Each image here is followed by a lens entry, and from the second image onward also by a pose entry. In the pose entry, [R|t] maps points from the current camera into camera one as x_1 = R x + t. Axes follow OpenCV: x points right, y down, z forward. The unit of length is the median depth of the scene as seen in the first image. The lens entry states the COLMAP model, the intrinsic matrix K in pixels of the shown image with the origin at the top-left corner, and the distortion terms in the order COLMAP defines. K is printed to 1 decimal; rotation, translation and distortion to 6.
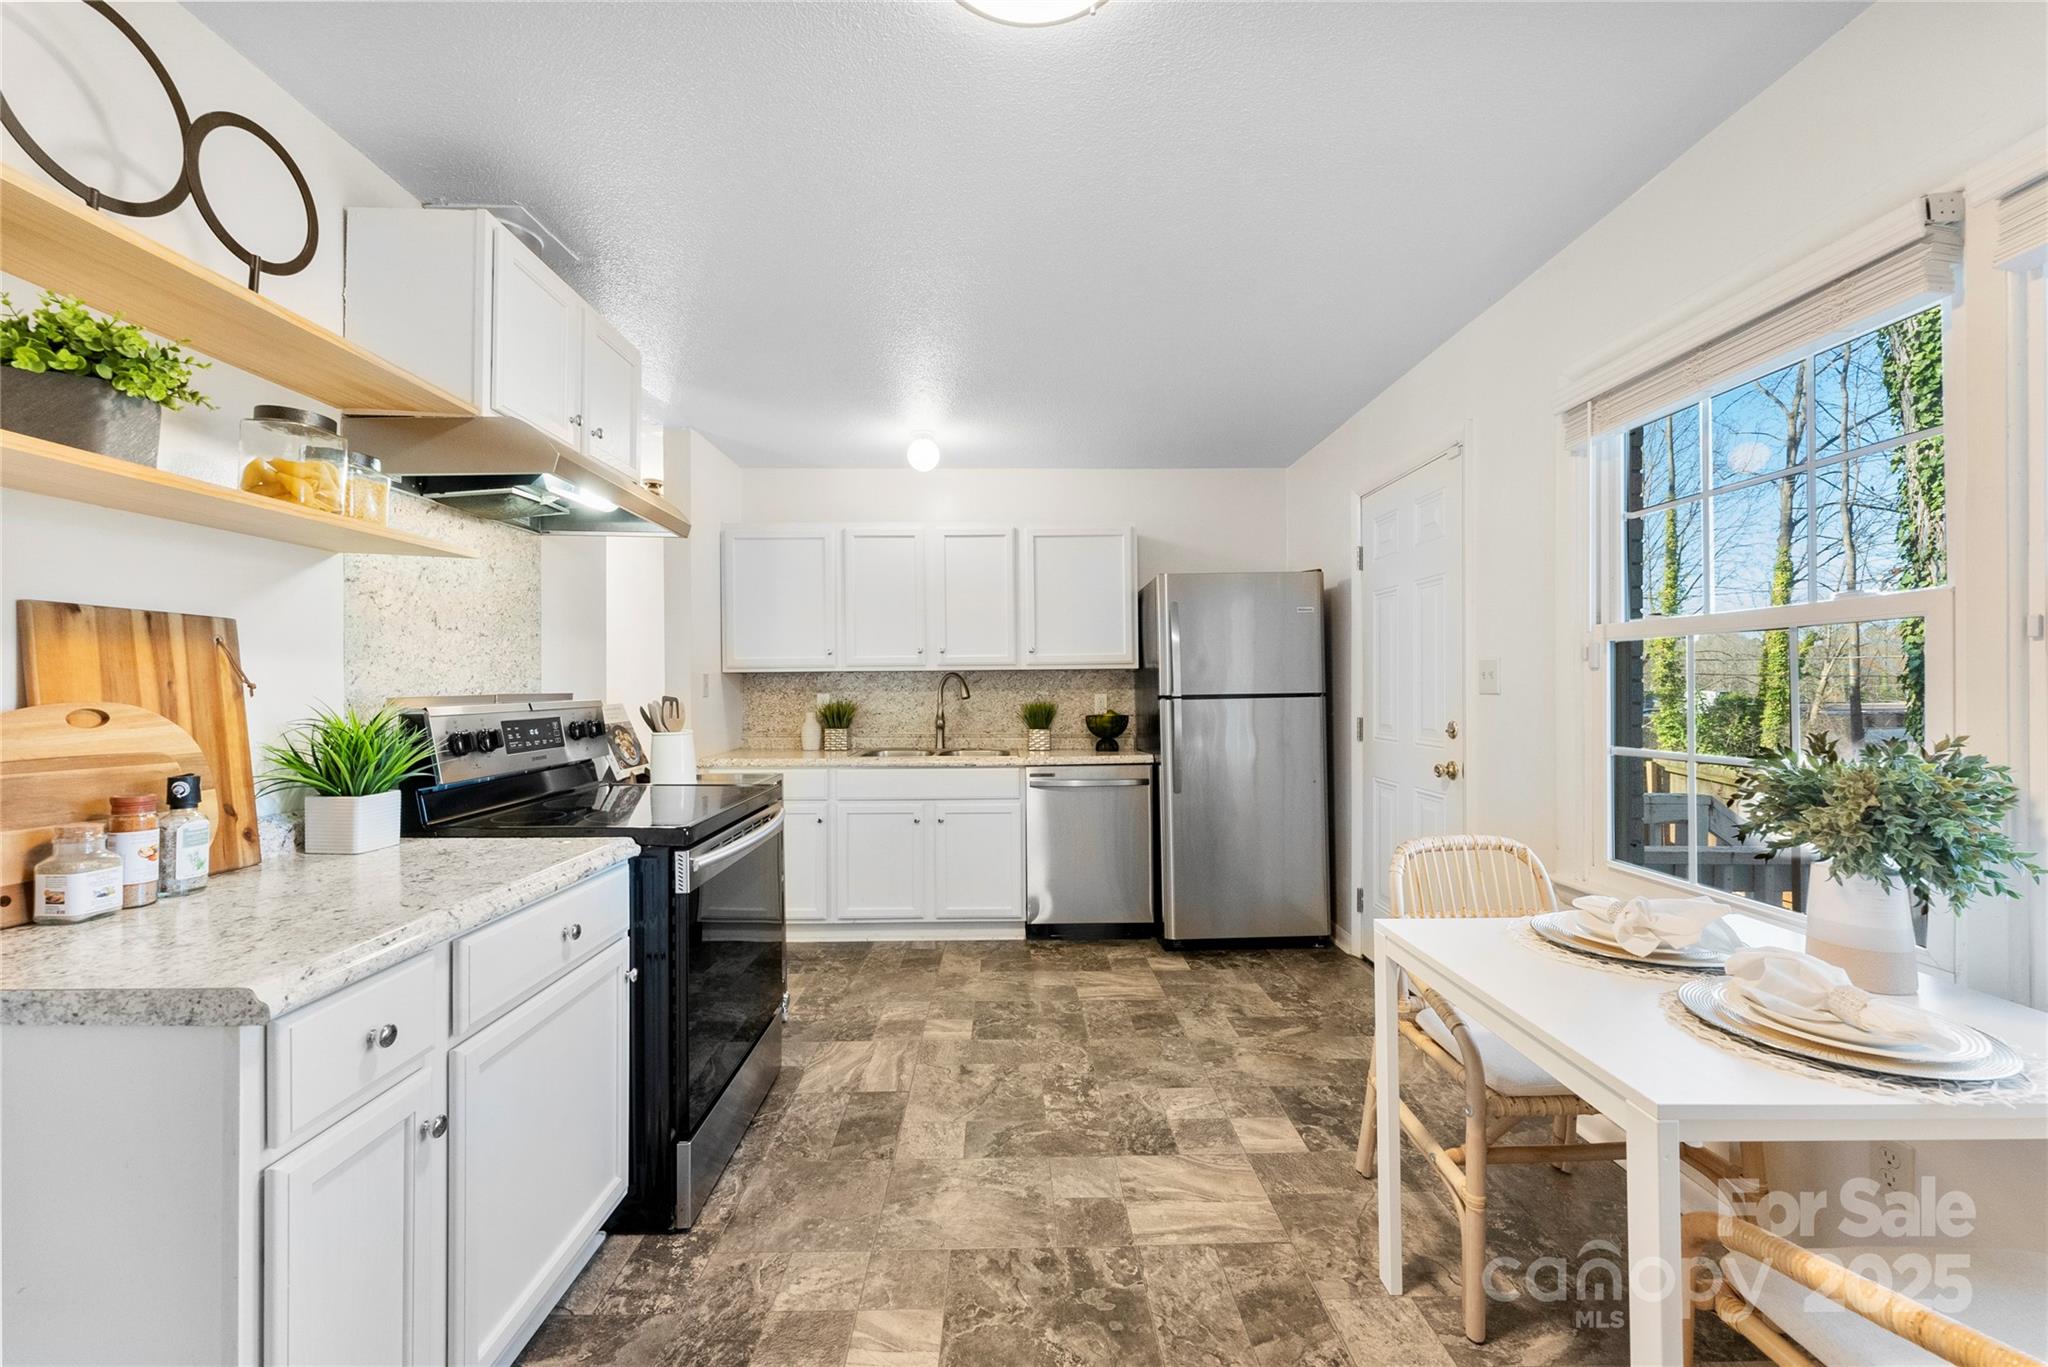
lens RADIAL K [[816.5, 0, 1037.3], [0, 816.5, 687.9], [0, 0, 1]] dist [0.002787, 0.000196]
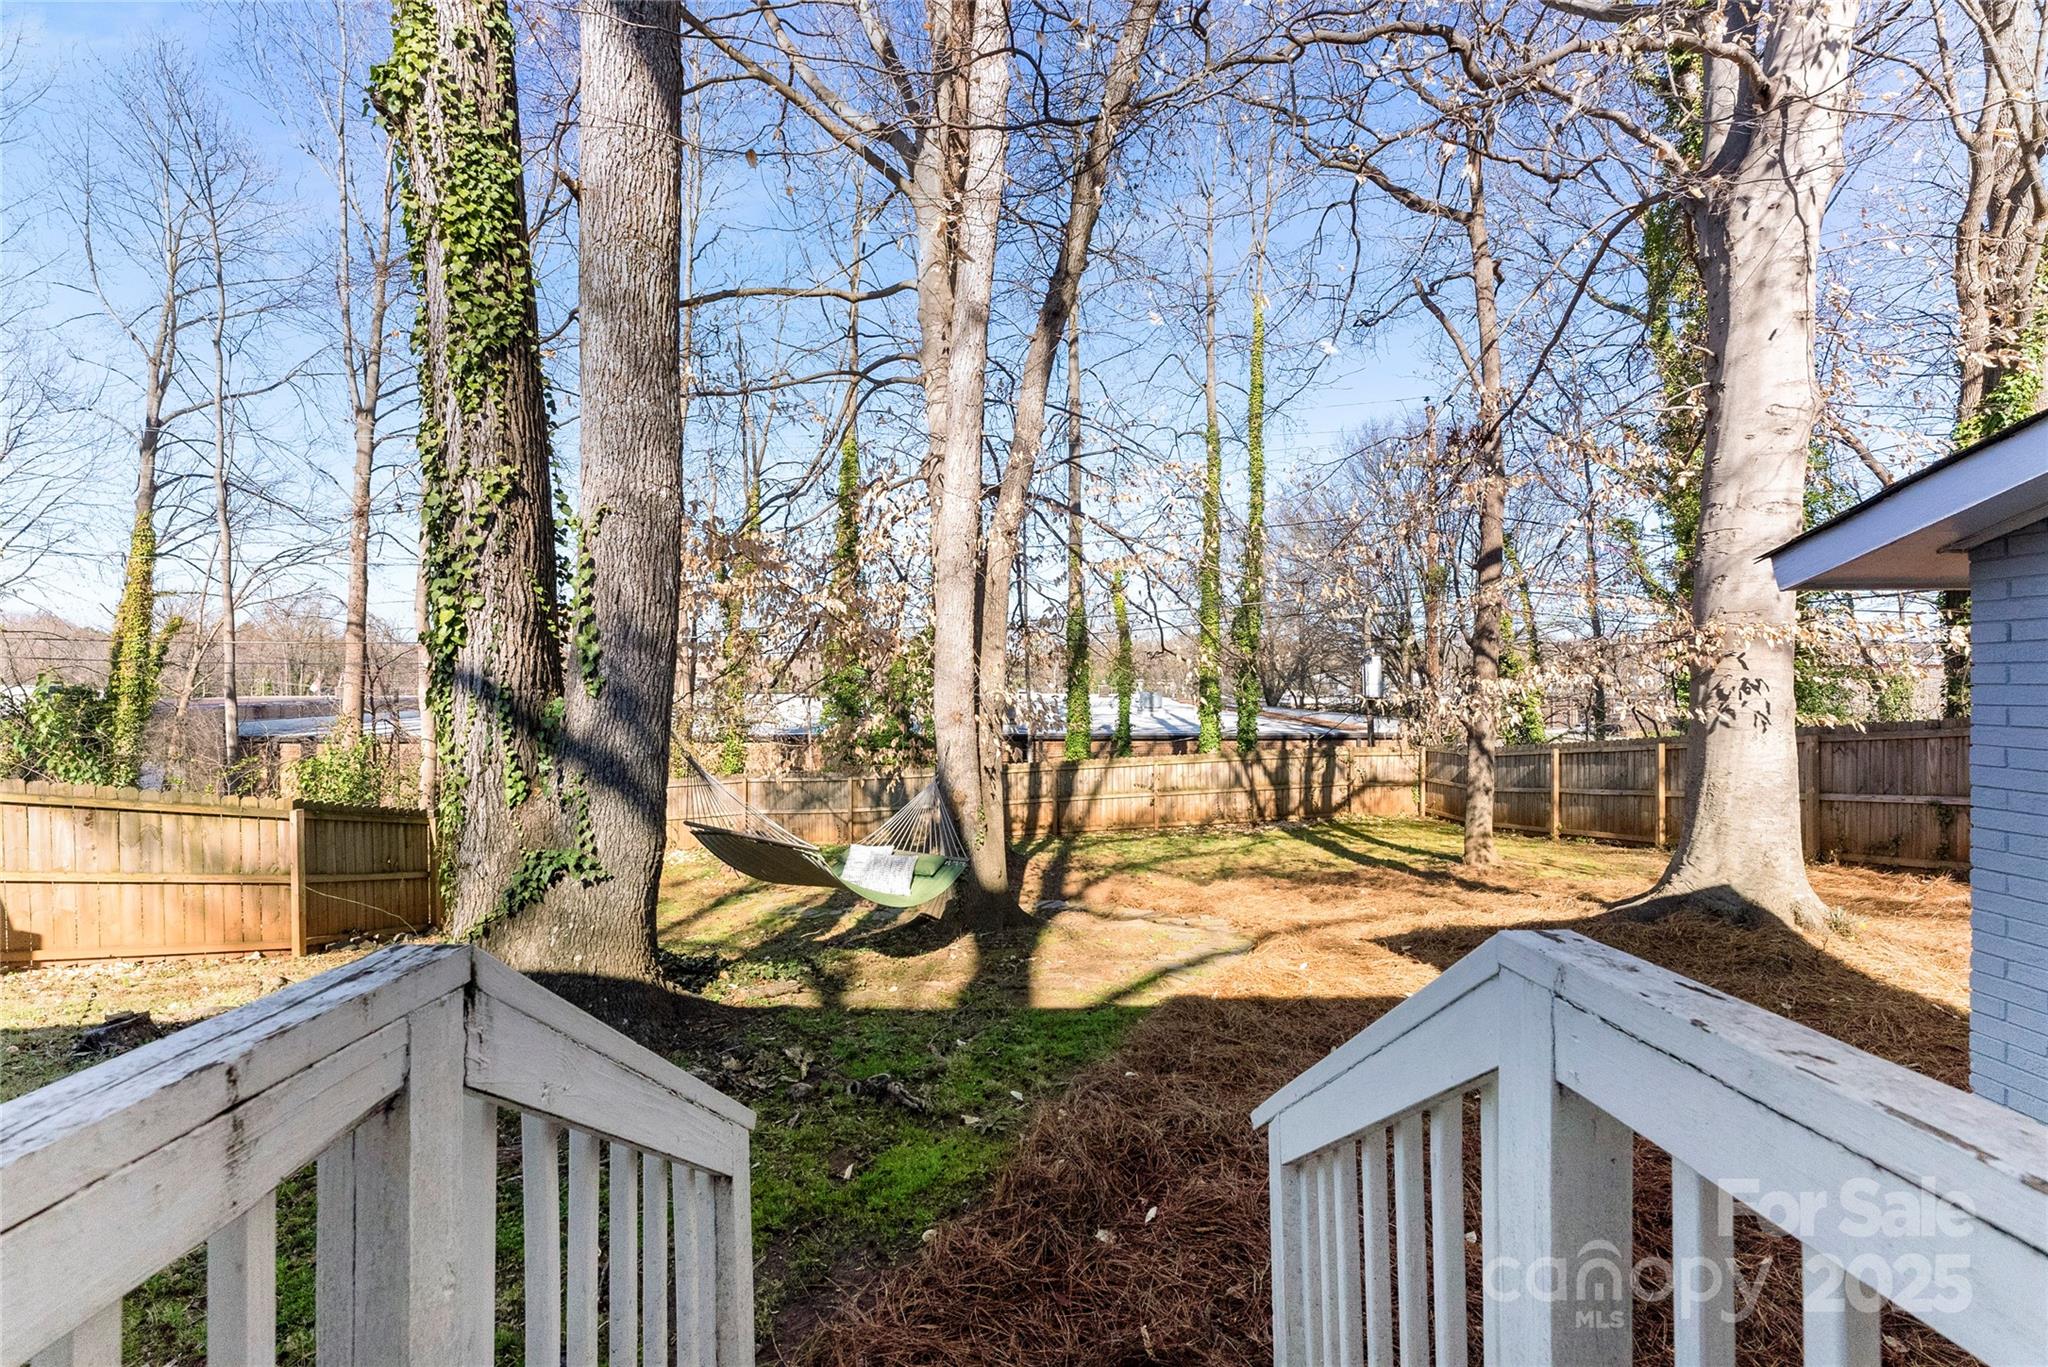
lens RADIAL K [[816.5, 0, 1015.7], [0, 816.5, 678.1], [0, 0, 1]] dist [0.002787, 0.000196]
pose [[0.003195, 0.001557, 0.999994, 0.773600], [0.005090, 0.999986, -0.001573, 0.072385], [-0.999982, 0.005095, 0.003187, 1.120725]]
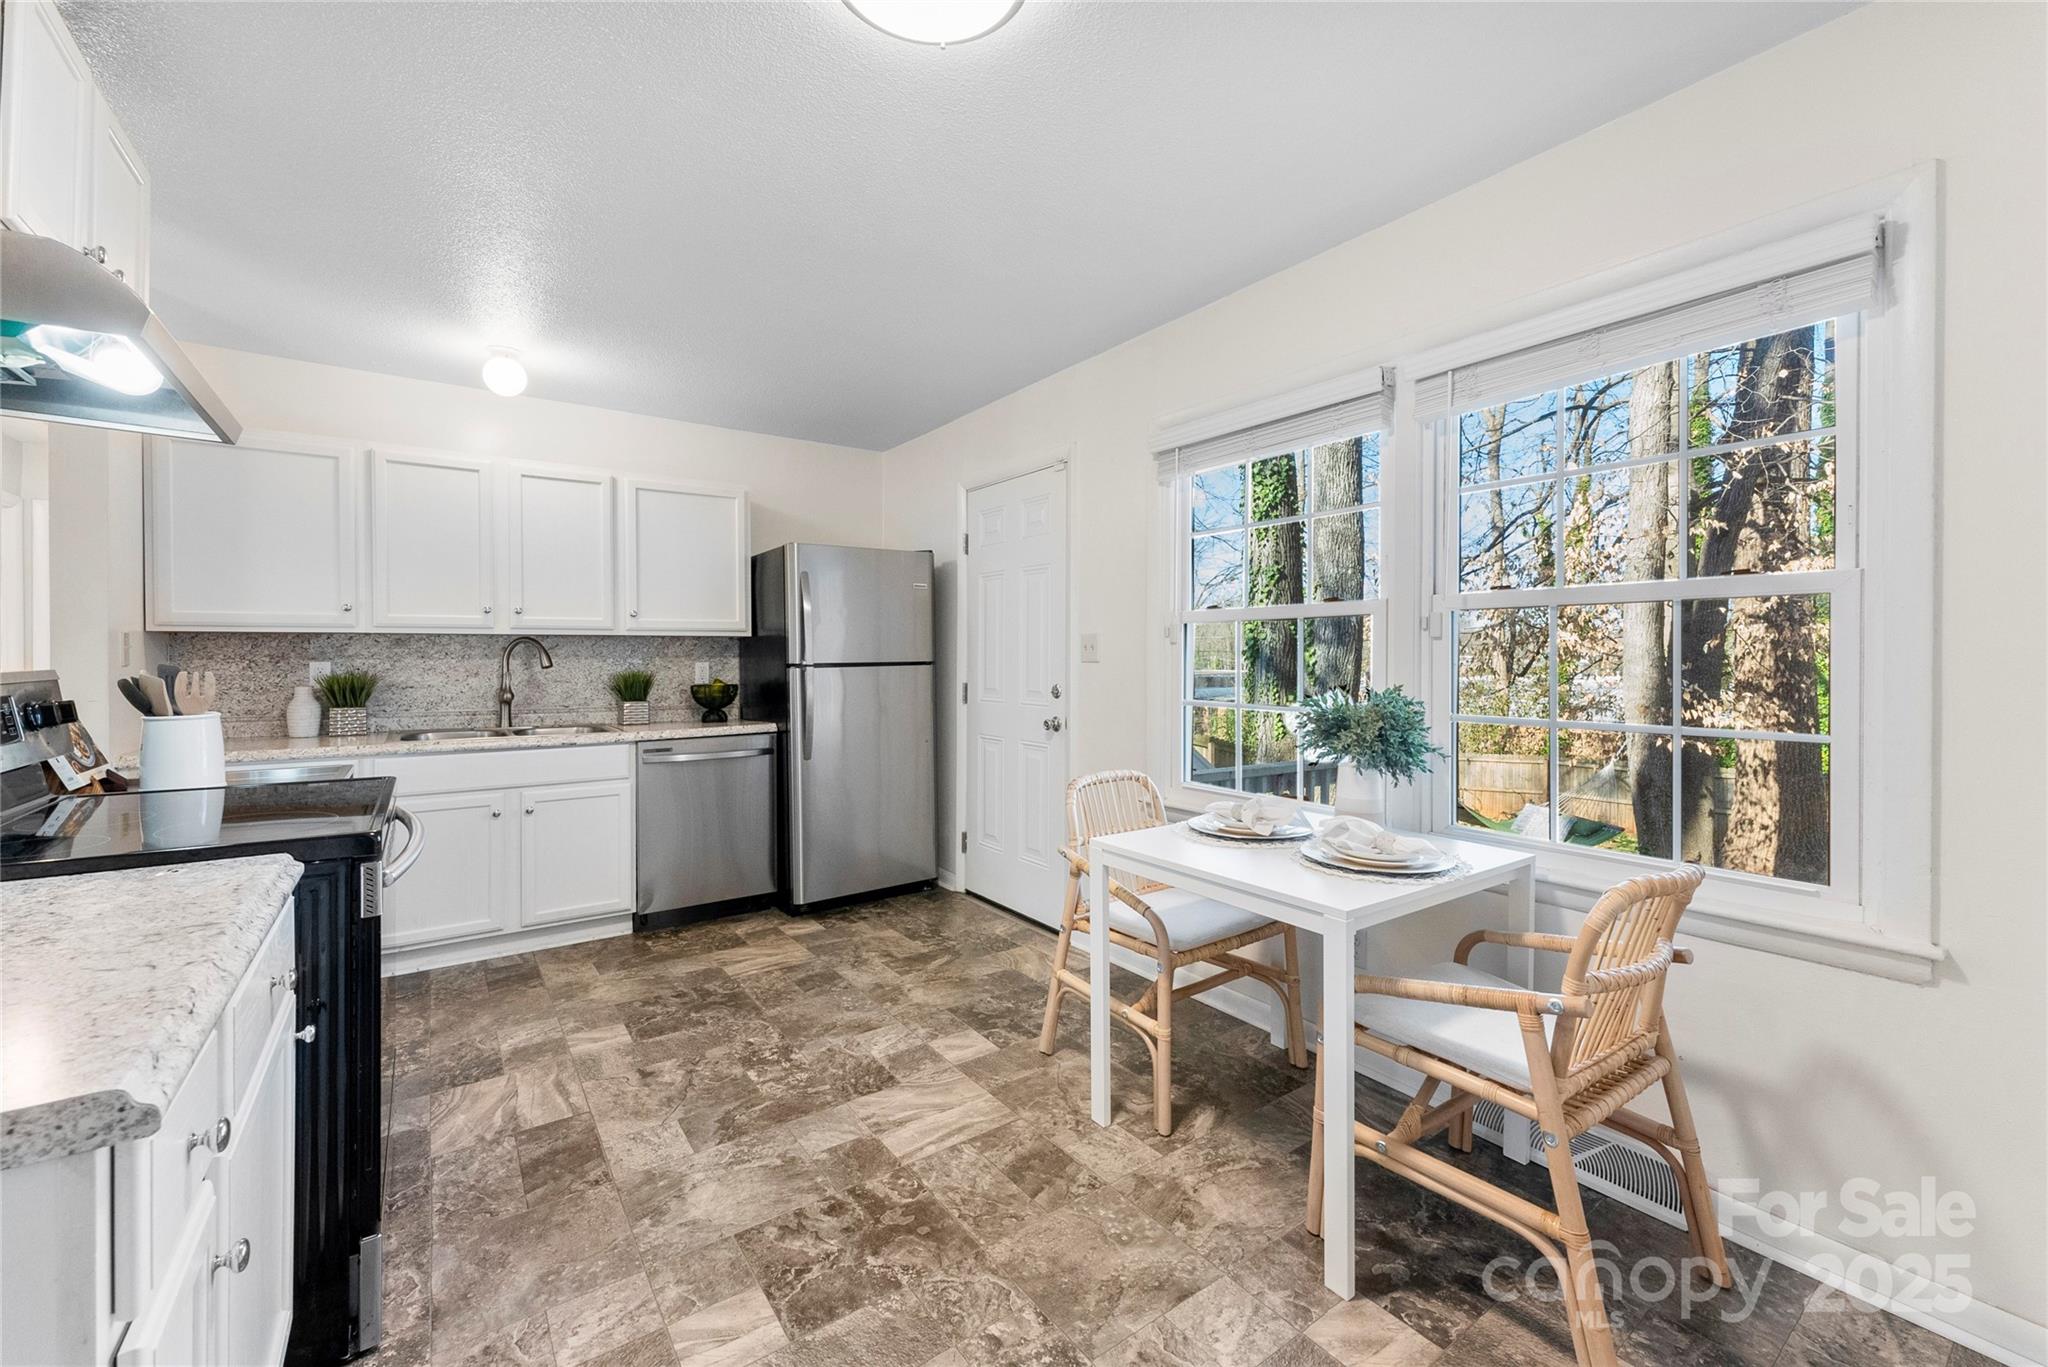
lens RADIAL K [[816.5, 0, 1028.4], [0, 816.5, 663.8], [0, 0, 1]] dist [0.002787, 0.000196]
pose [[0.826087, -0.000465, 0.563542, -0.229934], [-0.003693, 0.999974, 0.006239, 0.002492], [-0.563530, -0.007235, 0.826064, 0.005400]]
